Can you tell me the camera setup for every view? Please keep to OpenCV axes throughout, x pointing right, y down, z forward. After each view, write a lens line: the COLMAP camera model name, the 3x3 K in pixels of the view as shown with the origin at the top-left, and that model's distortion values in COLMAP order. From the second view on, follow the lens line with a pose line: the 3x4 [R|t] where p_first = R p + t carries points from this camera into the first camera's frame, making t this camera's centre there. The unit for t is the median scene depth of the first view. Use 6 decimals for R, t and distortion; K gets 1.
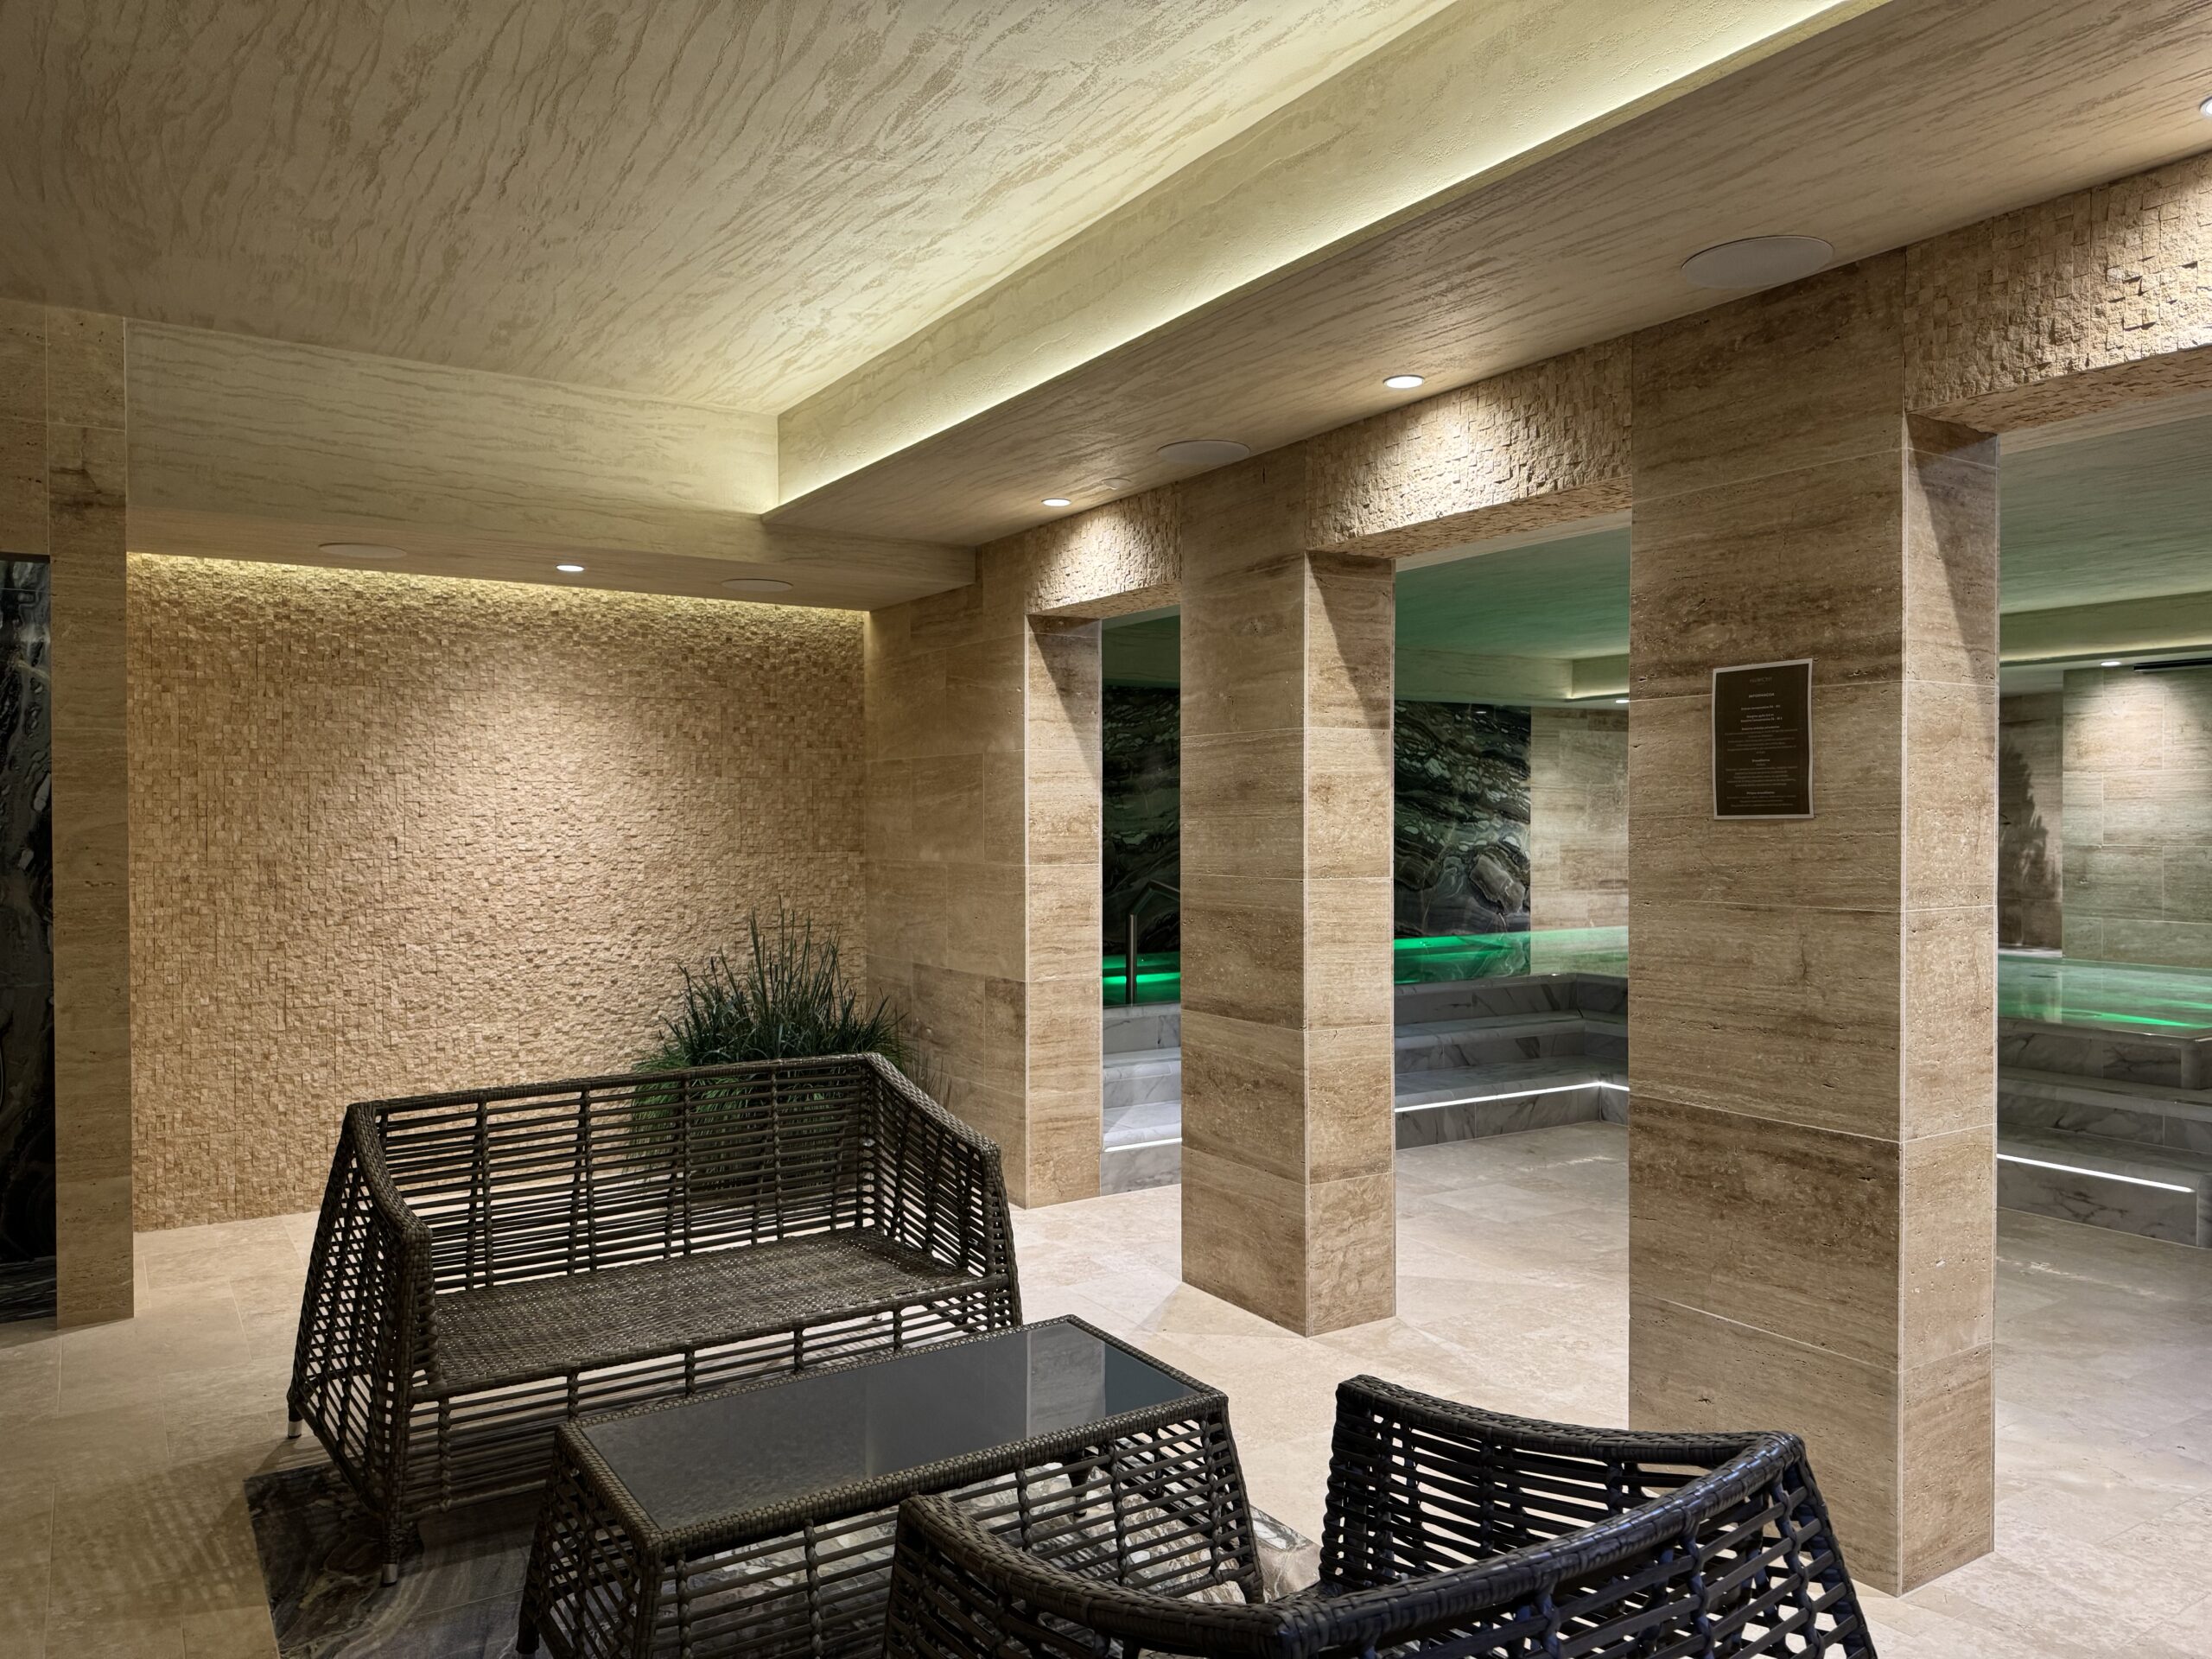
lens RADIAL K [[1559.1, 0, 1116.1], [0, 1559.1, 837.4], [0, 0, 1]] dist [0.046536, -0.051873]
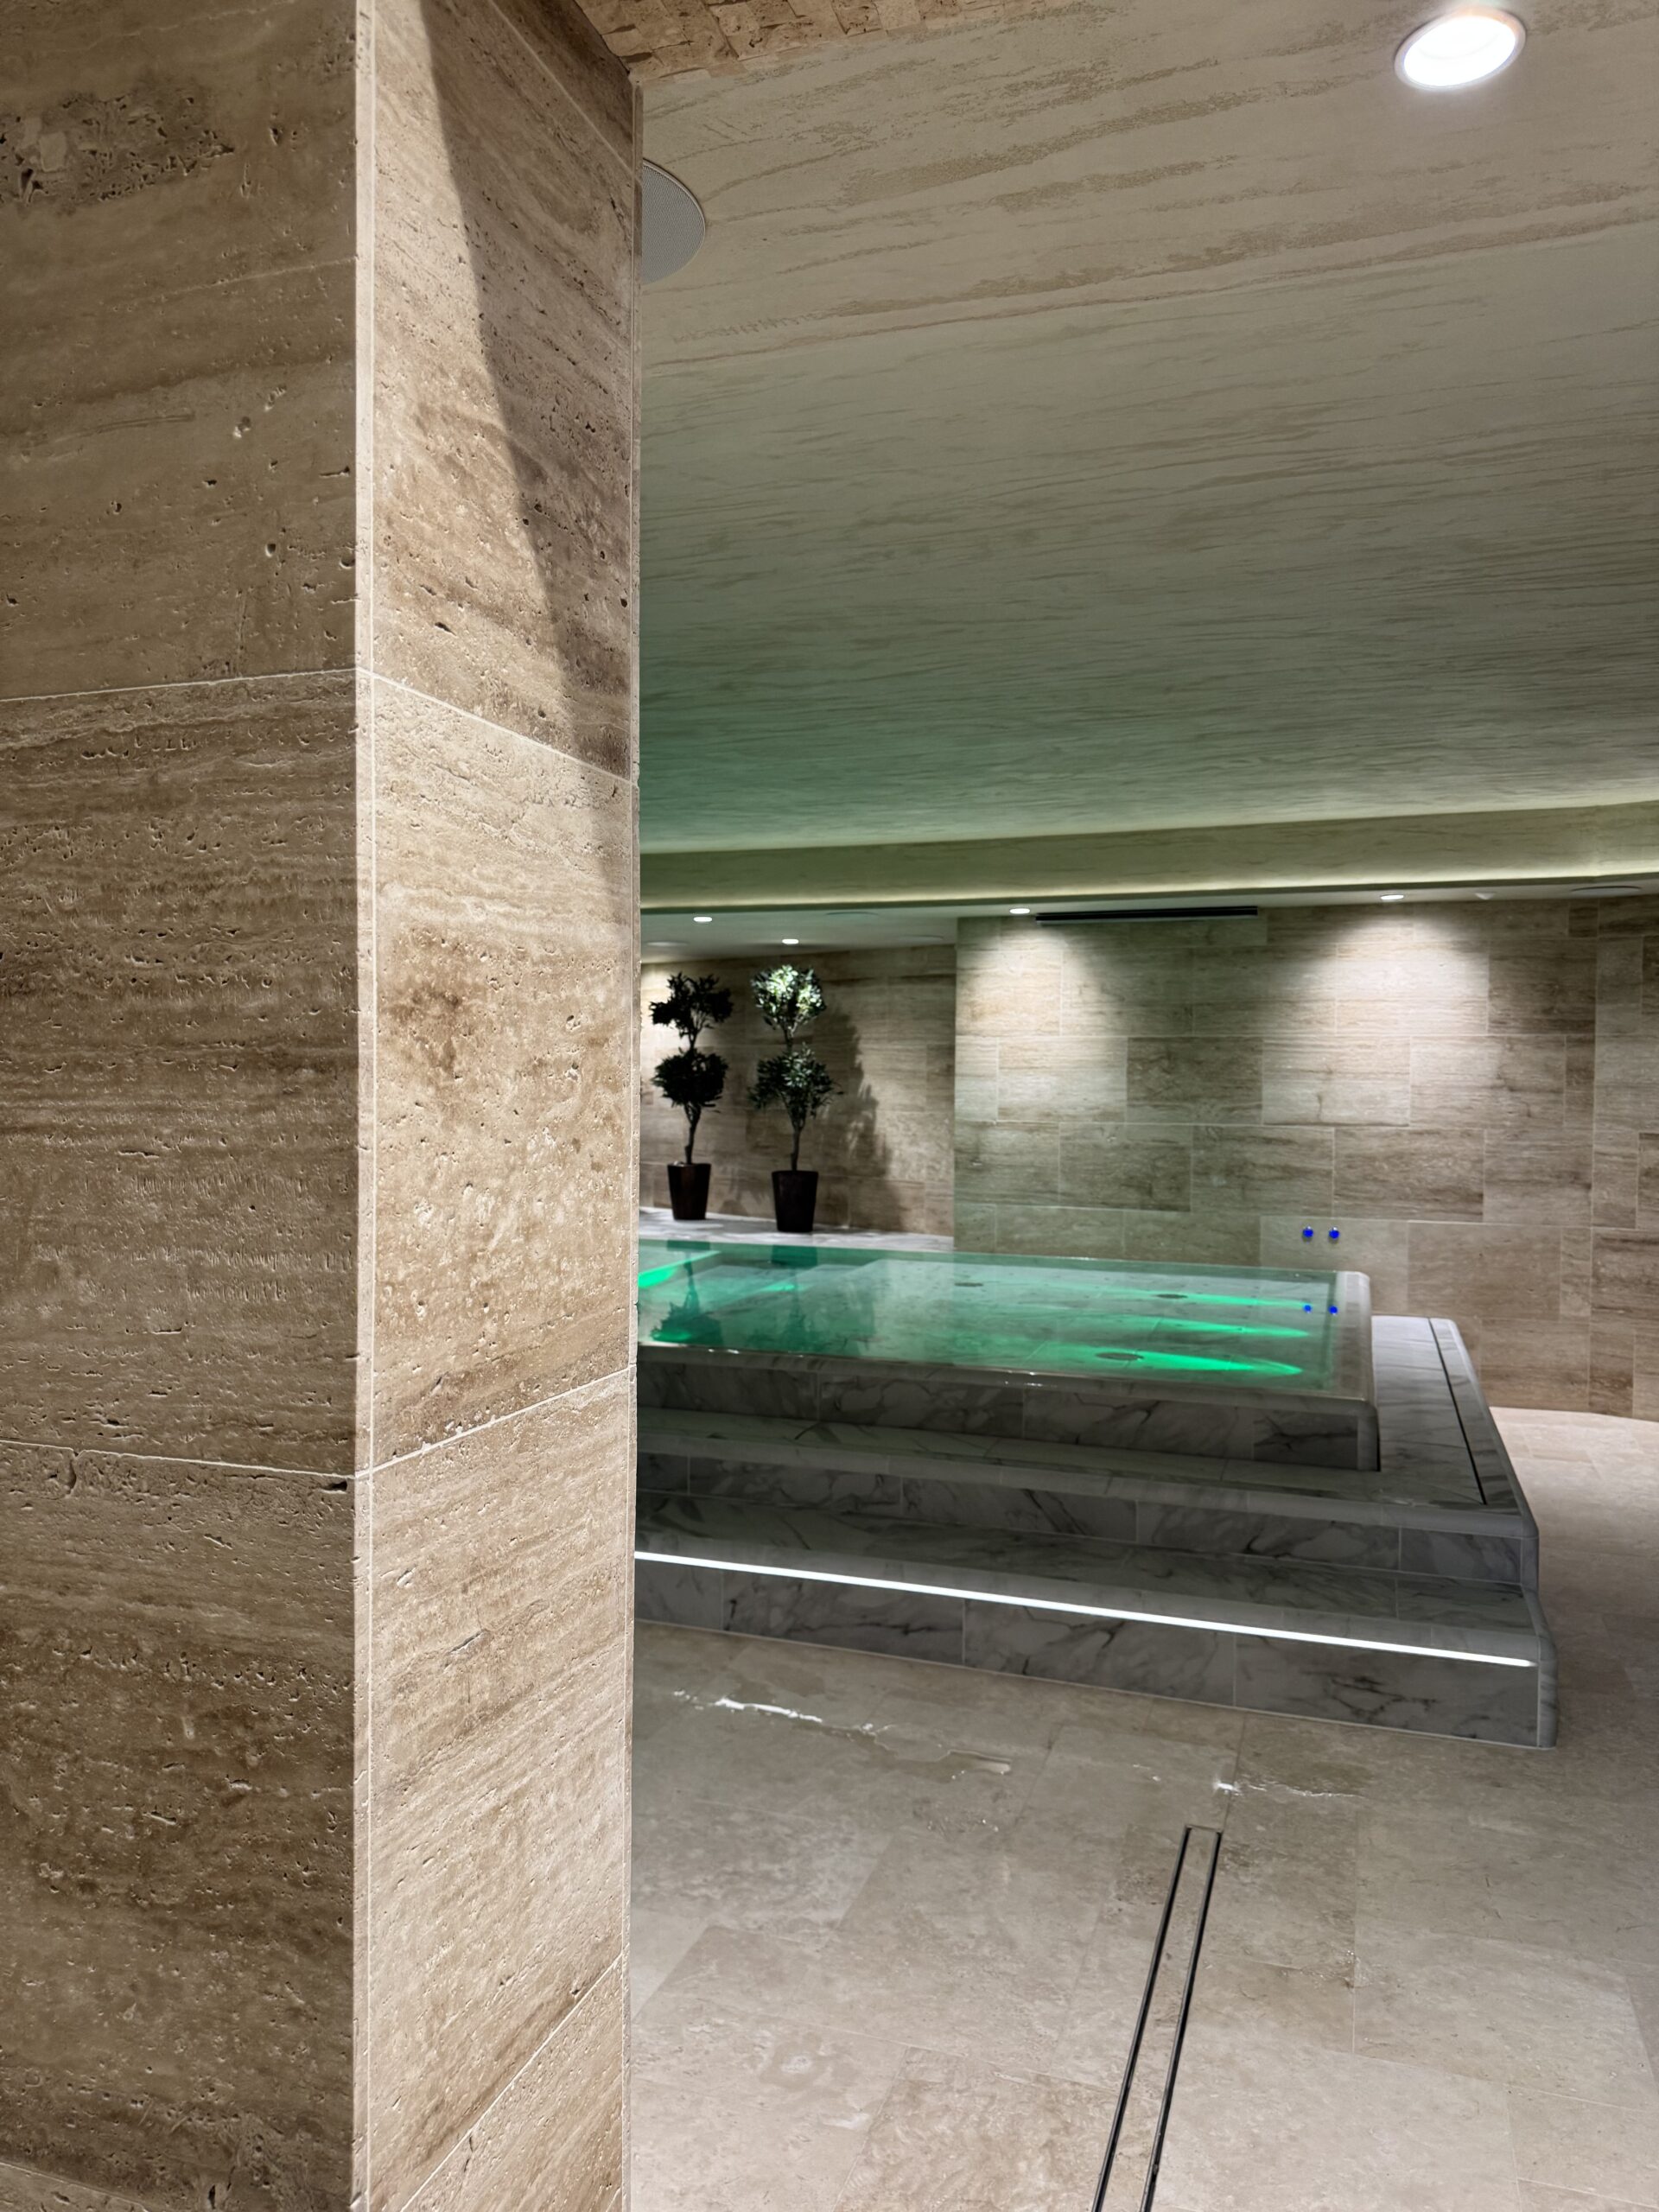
lens RADIAL K [[1559.1, 0, 823.3], [0, 1559.1, 1120.6], [0, 0, 1]] dist [0.046536, -0.051873]
pose [[0.789999, -0.007600, 0.613061, 0.035565], [-0.002837, 0.999867, 0.016051, -0.014329], [-0.613102, -0.014420, 0.789872, 0.599705]]
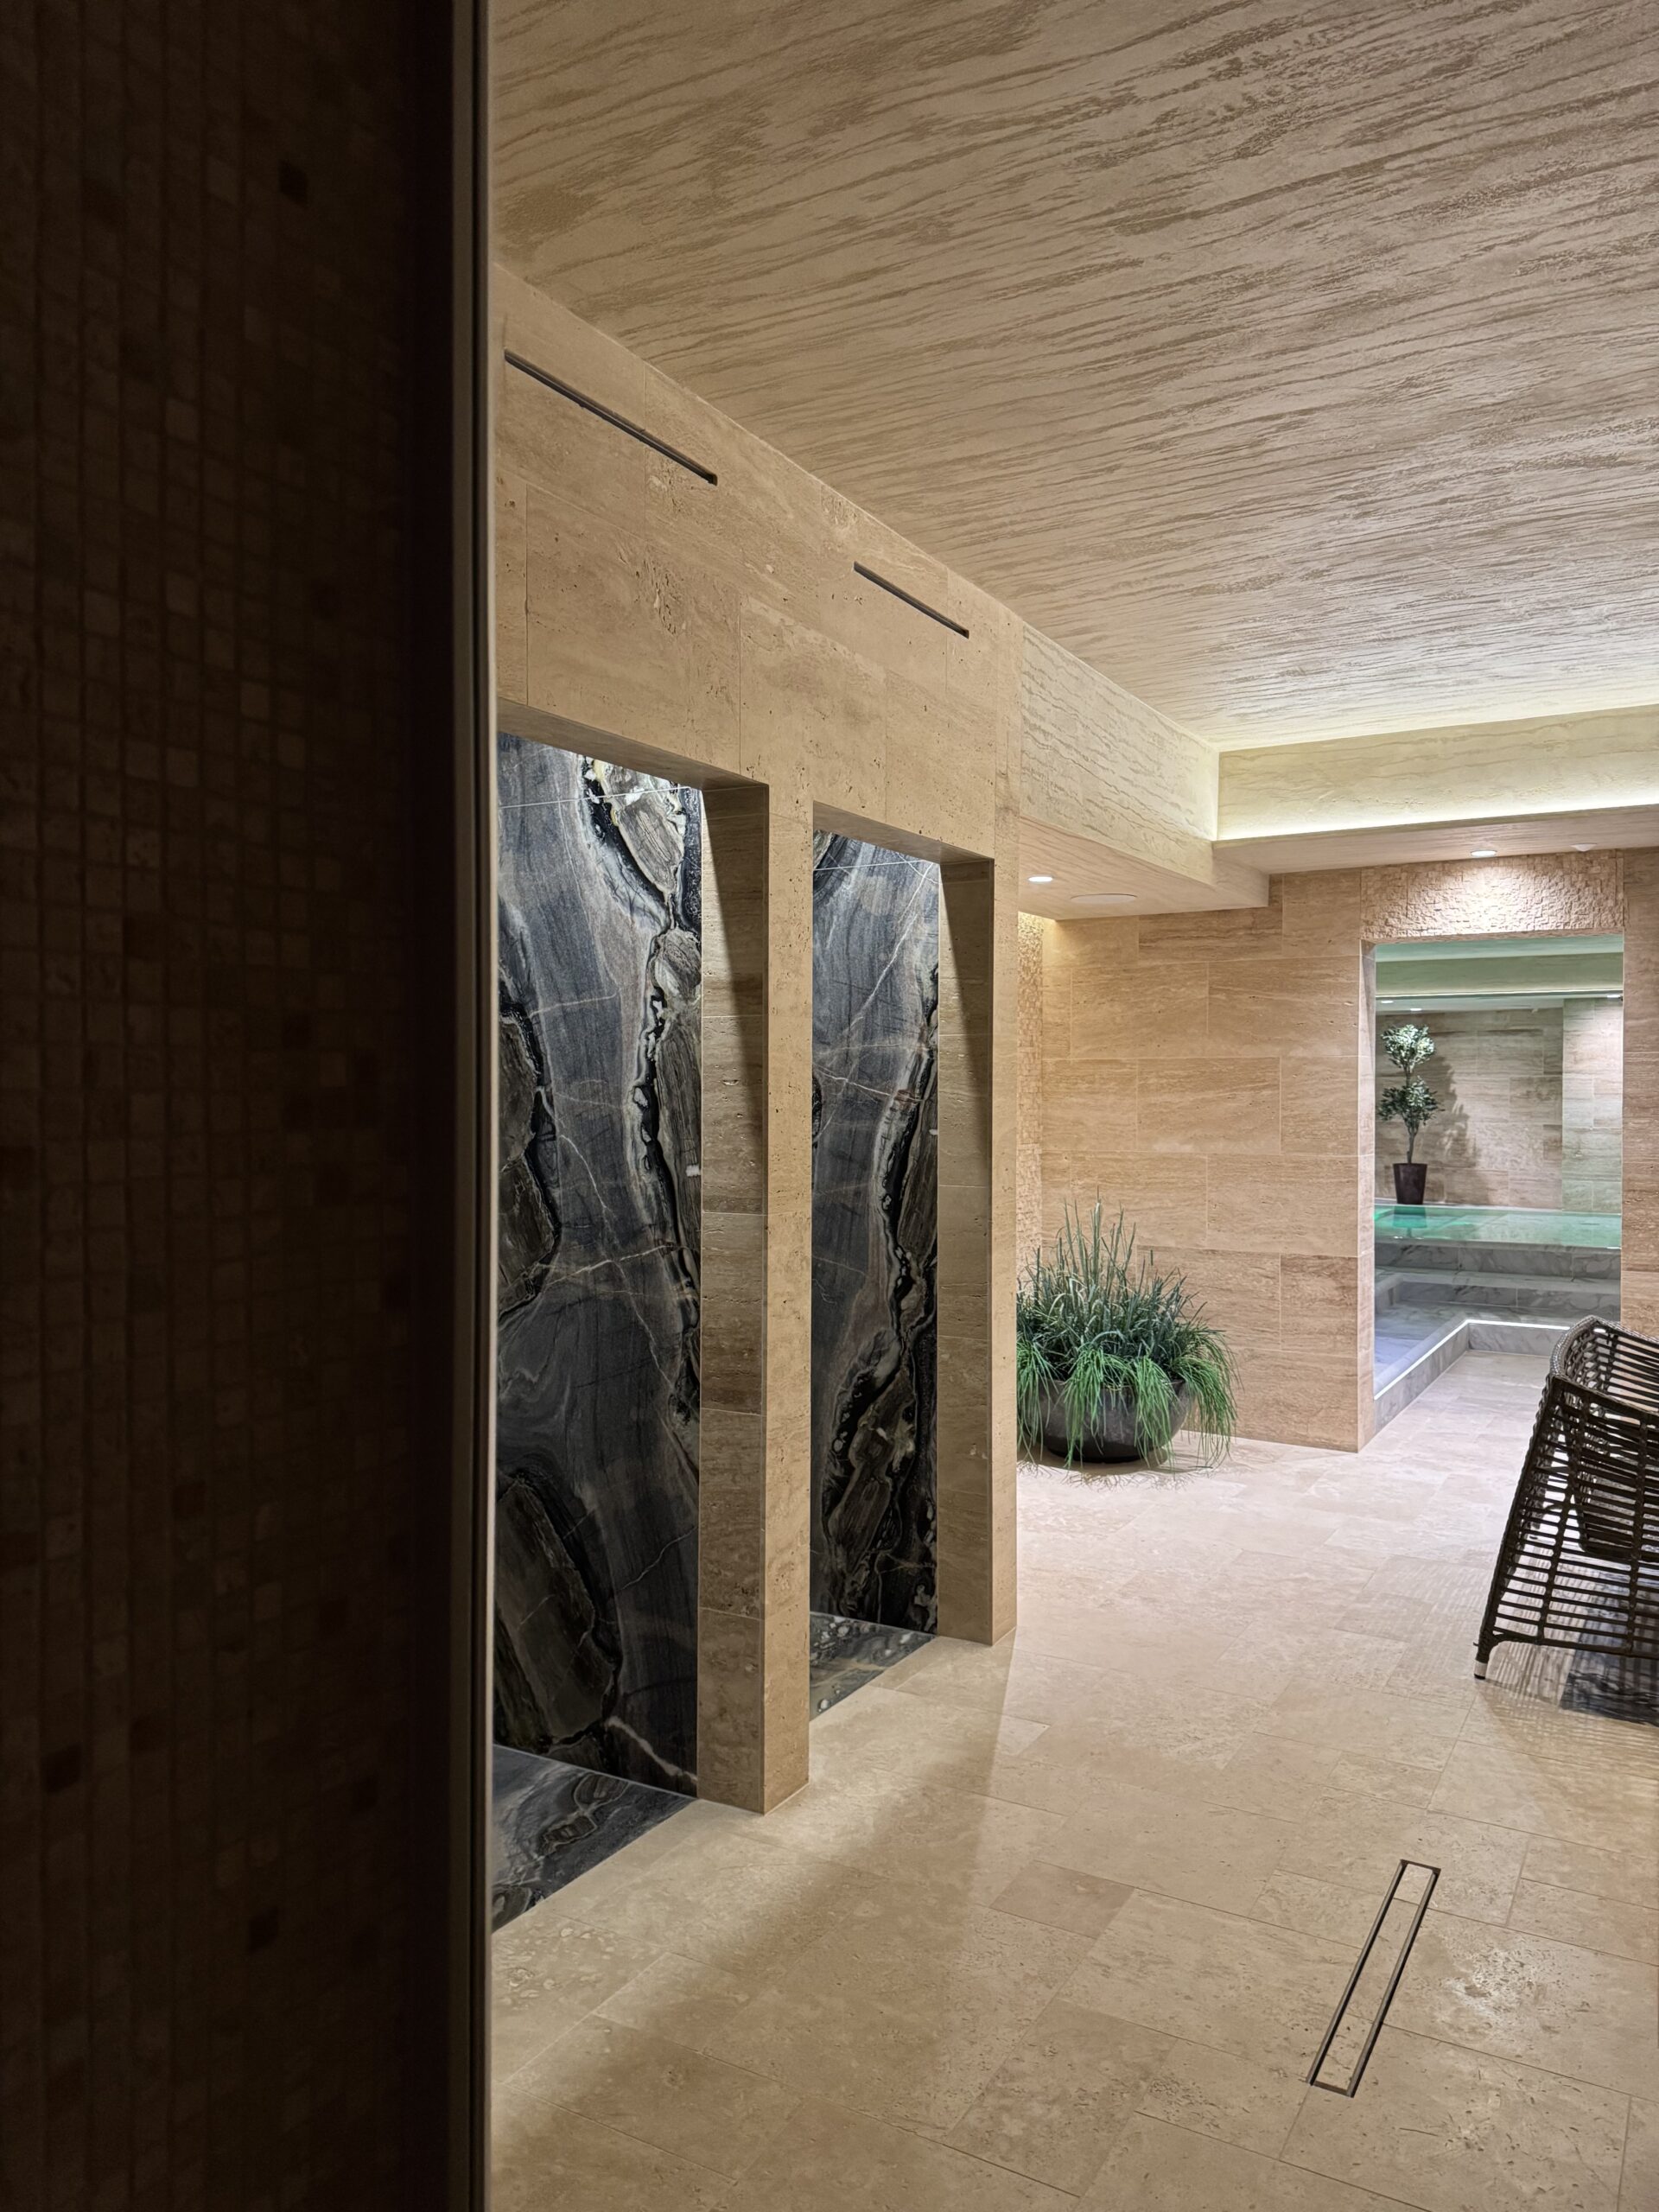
lens RADIAL K [[1559.1, 0, 841.5], [0, 1559.1, 1115.3], [0, 0, 1]] dist [0.046536, -0.051873]
pose [[0.893332, -0.002257, 0.449392, -0.891754], [0.001850, 0.999997, 0.001344, -0.014394], [-0.449394, -0.000370, 0.893333, 0.125662]]
